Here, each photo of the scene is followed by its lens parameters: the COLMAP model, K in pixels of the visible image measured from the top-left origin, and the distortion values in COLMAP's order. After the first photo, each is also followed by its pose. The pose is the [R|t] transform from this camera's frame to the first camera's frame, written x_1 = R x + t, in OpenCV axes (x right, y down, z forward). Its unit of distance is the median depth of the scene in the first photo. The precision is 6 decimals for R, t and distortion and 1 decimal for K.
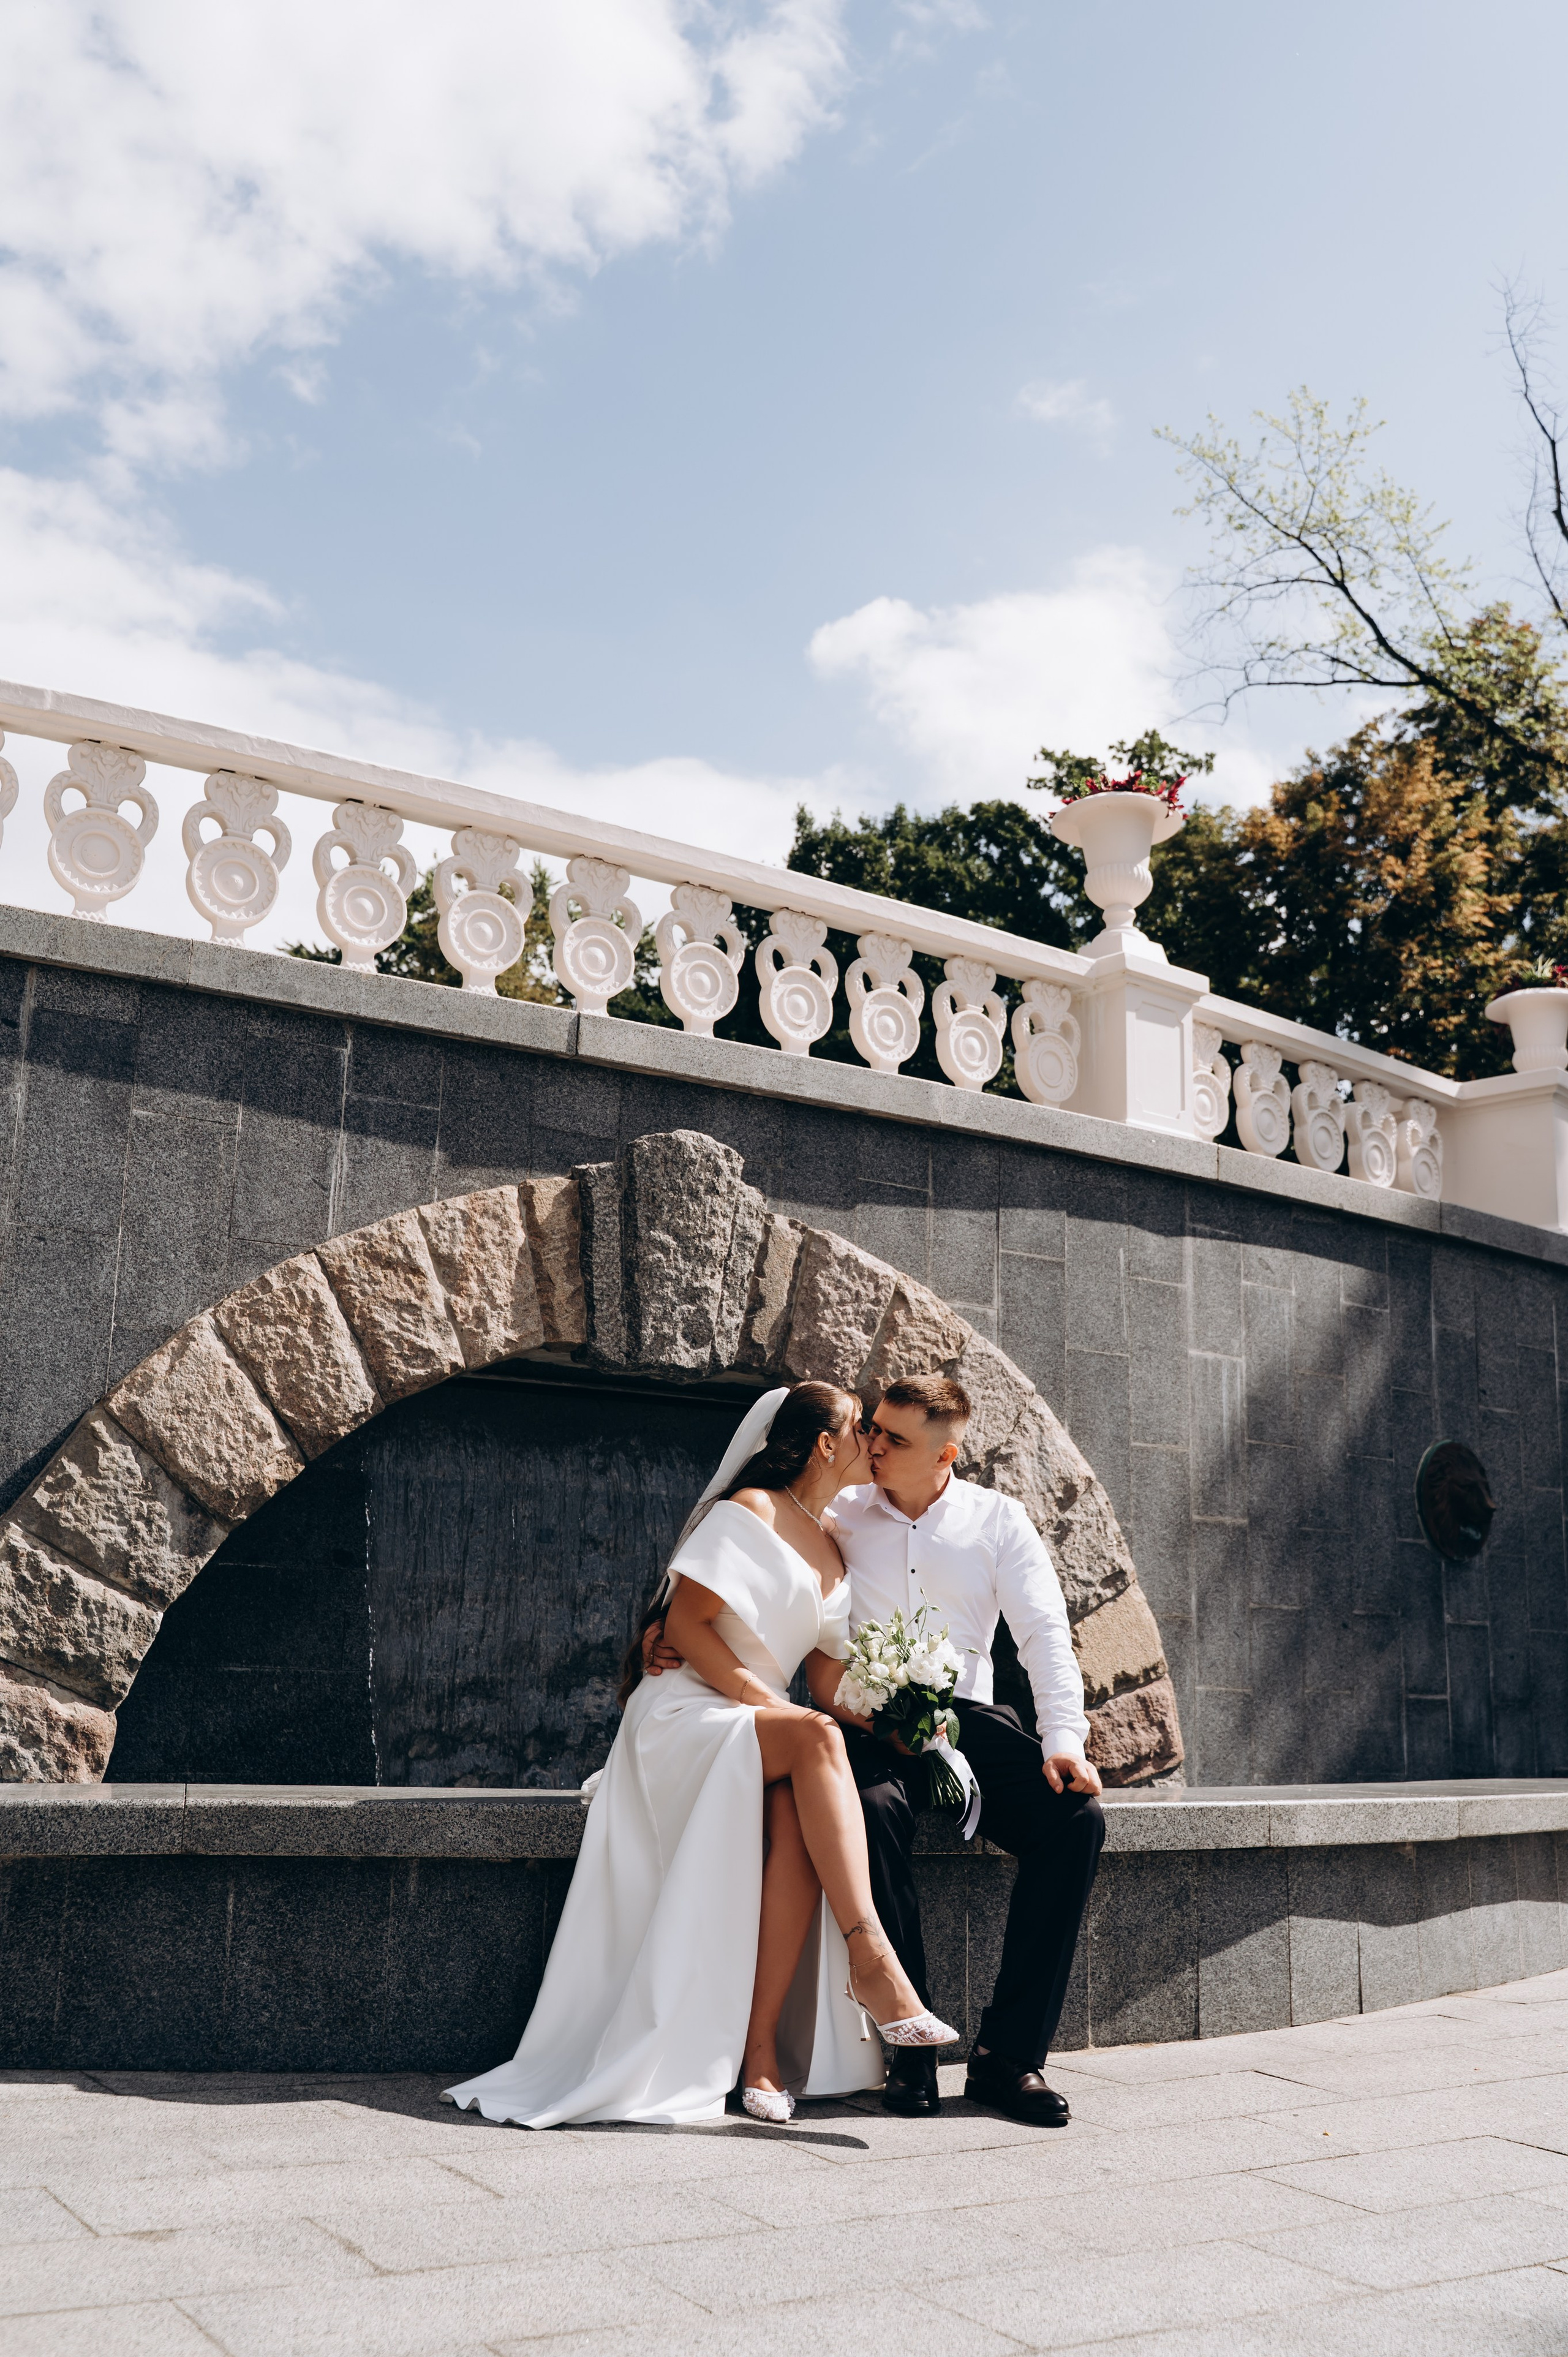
lens RADIAL K [[2253.2, 0, 790.4], [0, 2253.2, 1193.5], [0, 0, 1]] dist [-0.009506, -0.015875]
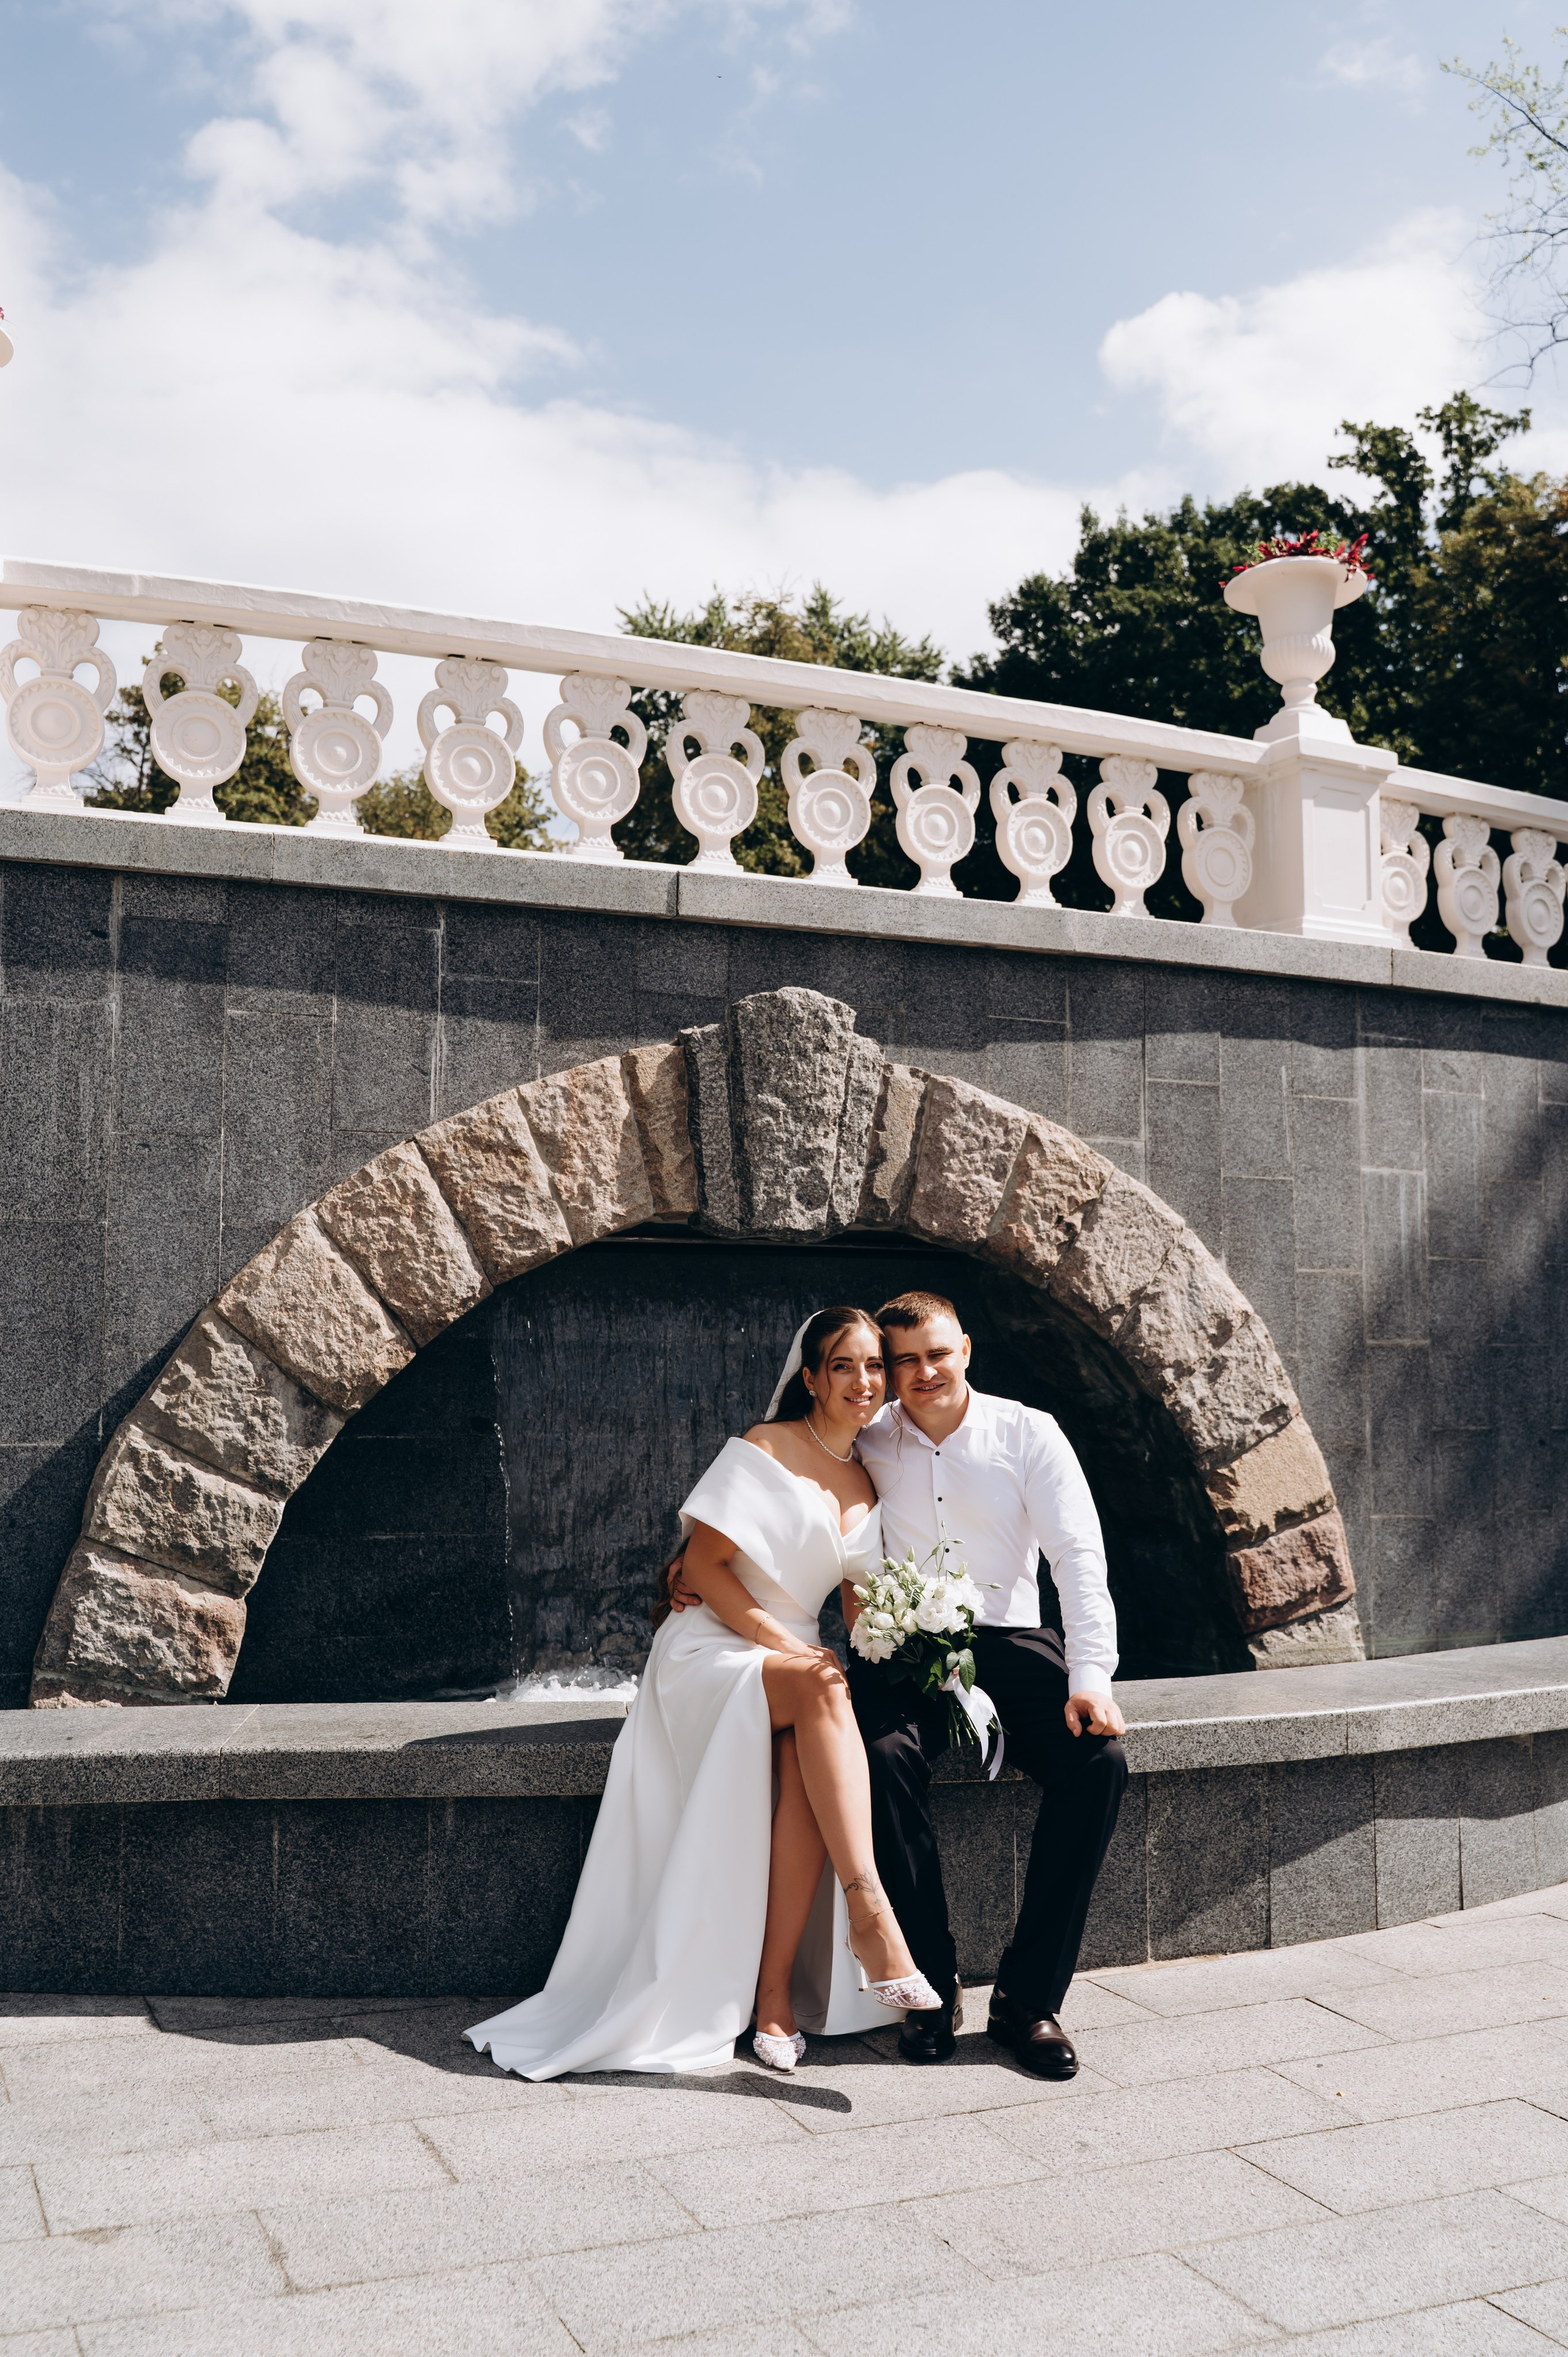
lens RADIAL K [[2250.9, 0, 784.0], [0, 2250.9, 1178.5], [0, 0, 1]] dist [-0.007952, -0.019831]
pose [[0.986781, -0.034953, -0.158246, 0.106605], [0.054738, 0.990964, 0.122447, -0.068872], [0.152536, -0.129491, 0.979778, 0.036736]]
